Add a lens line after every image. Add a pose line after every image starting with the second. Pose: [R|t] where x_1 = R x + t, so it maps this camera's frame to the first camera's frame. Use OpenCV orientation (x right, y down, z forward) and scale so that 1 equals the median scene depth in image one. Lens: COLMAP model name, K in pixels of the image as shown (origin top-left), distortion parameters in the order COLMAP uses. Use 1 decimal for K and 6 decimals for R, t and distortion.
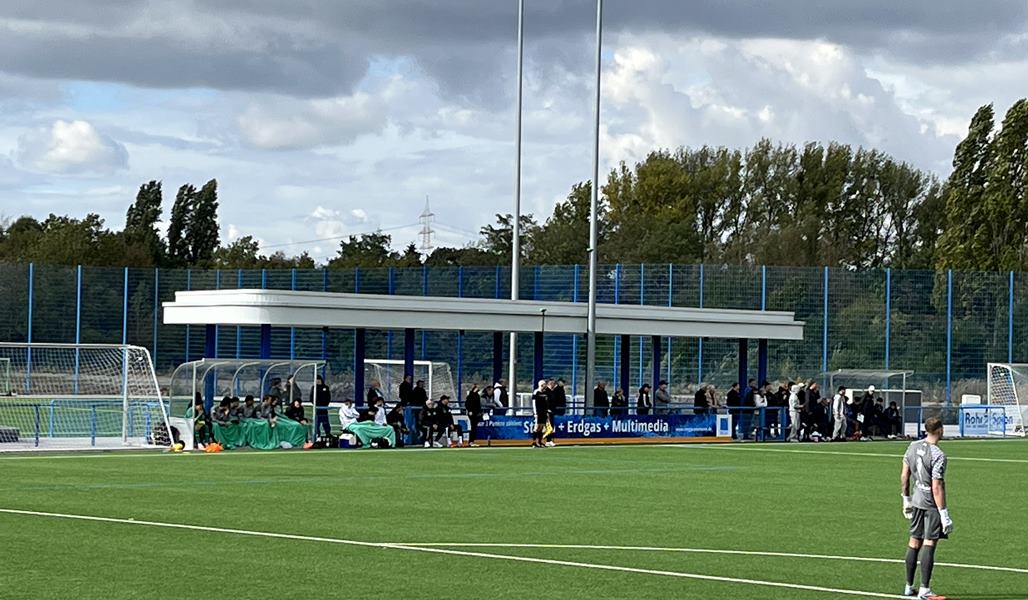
lens RADIAL K [[2469.0, 0, 514.0], [0, 2469.0, 300.0], [0, 0, 1]] dist [0.188811, 0.429097]
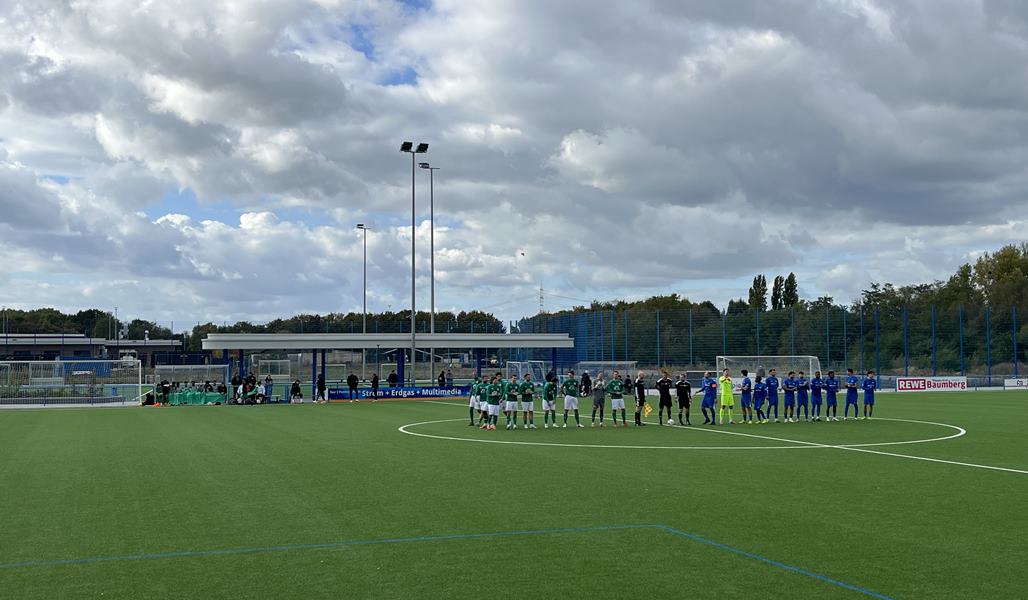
lens RADIAL K [[1169.3, 0, 514.0], [0, 1169.3, 300.0], [0, 0, 1]] dist [0.089643, 0.000313]
pose [[0.914066, -0.045597, -0.402994, 0.418977], [0.033845, 0.998770, -0.036240, 0.009639], [0.404151, 0.019486, 0.914485, 0.102304]]
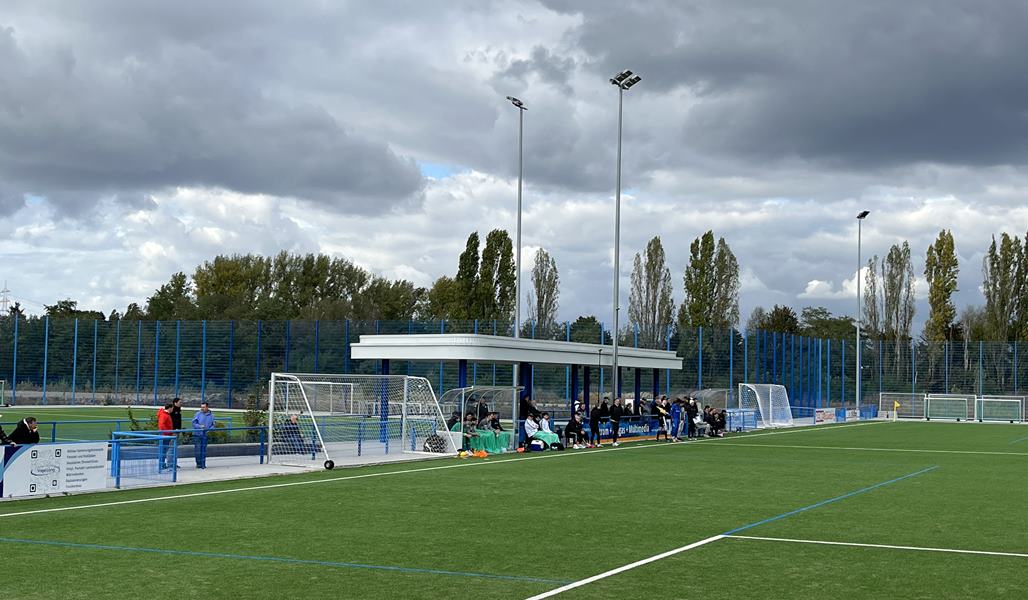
lens RADIAL K [[1340.2, 0, 514.0], [0, 1340.2, 300.0], [0, 0, 1]] dist [0.035178, 0.033010]
pose [[0.950101, 0.016573, 0.311501, -0.224461], [-0.006807, 0.999451, -0.032412, 0.000454], [-0.311867, 0.028674, 0.949693, 0.214114]]
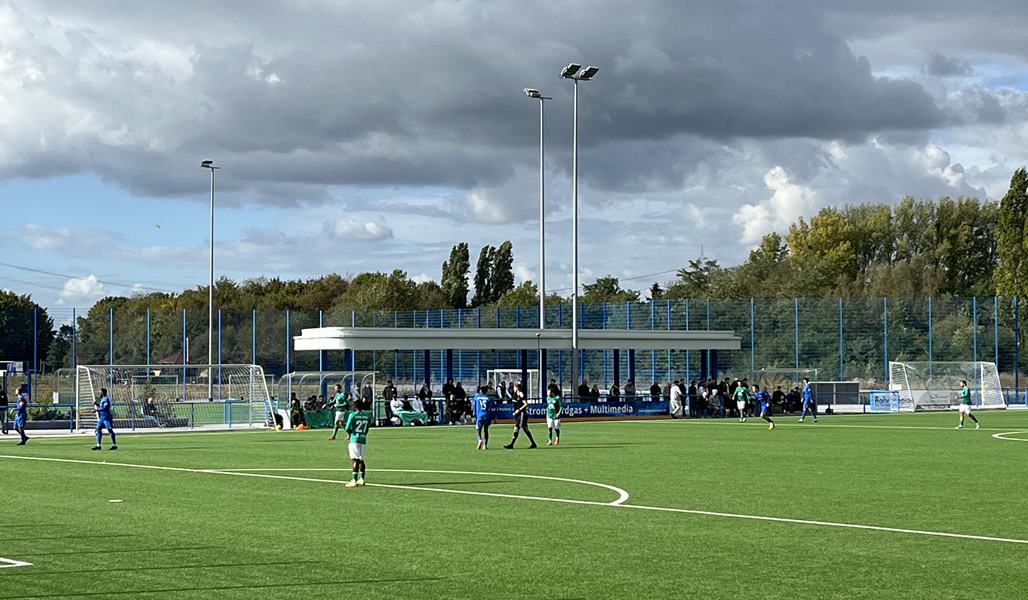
lens RADIAL K [[1855.8, 0, 514.0], [0, 1855.8, 300.0], [0, 0, 1]] dist [0.165742, -0.057334]
pose [[0.990855, -0.029763, -0.131610, 0.119032], [0.027988, 0.999491, -0.015315, -0.000191], [0.131999, 0.011492, 0.991183, -0.115781]]
